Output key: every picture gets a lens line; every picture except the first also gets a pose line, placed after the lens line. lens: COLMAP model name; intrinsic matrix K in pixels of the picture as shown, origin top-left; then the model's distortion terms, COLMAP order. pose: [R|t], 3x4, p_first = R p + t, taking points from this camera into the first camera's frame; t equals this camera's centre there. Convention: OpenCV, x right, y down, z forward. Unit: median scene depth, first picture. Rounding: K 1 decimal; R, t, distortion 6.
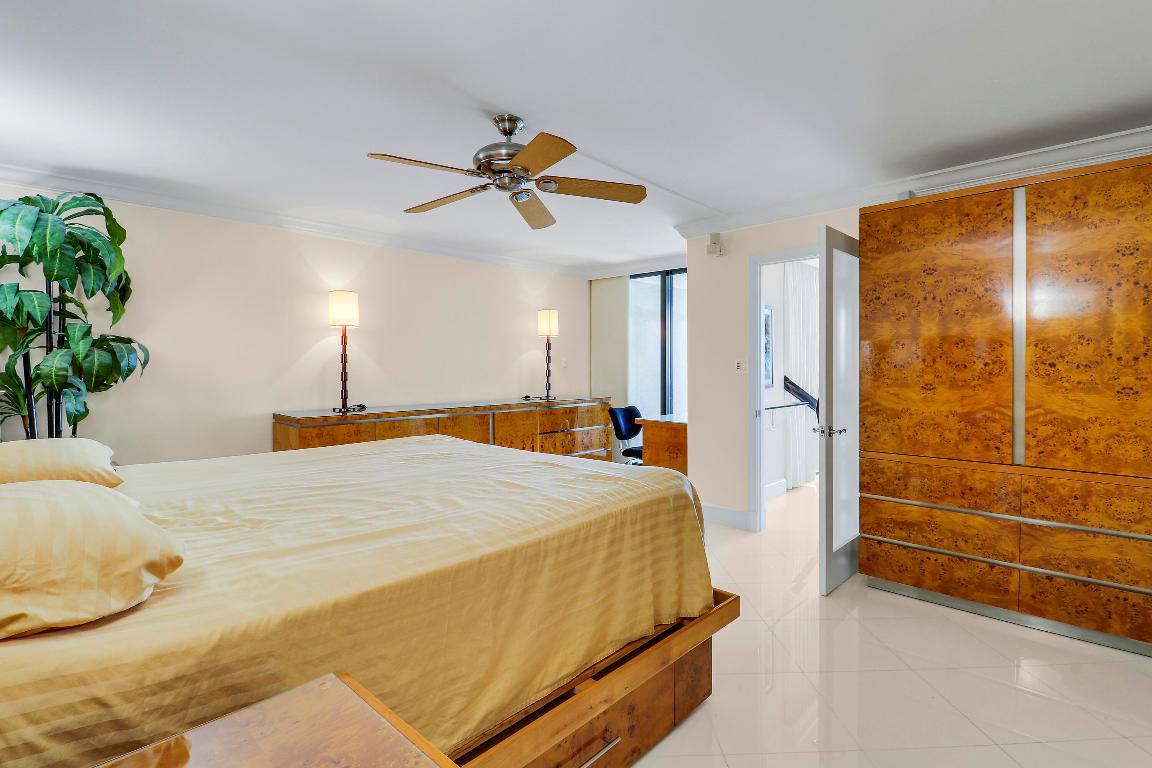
lens RADIAL K [[544.9, 0, 581.2], [0, 544.9, 378.2], [0, 0, 1]] dist [0.000973, -0.017295]
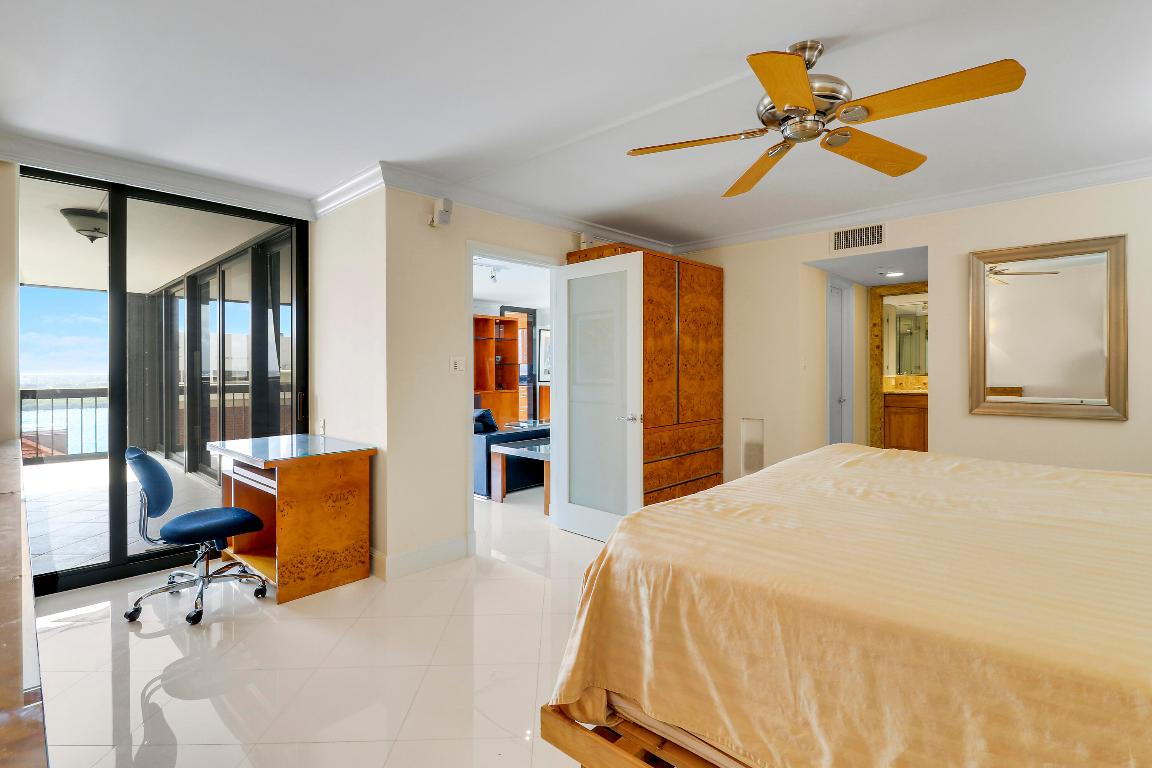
lens RADIAL K [[544.9, 0, 581.2], [0, 544.9, 378.2], [0, 0, 1]] dist [0.000973, -0.017295]
pose [[-0.006264, -0.009713, 0.999933, -0.865849], [0.020174, 0.999748, 0.009838, -0.007405], [-0.999777, 0.020234, -0.006066, 1.239934]]
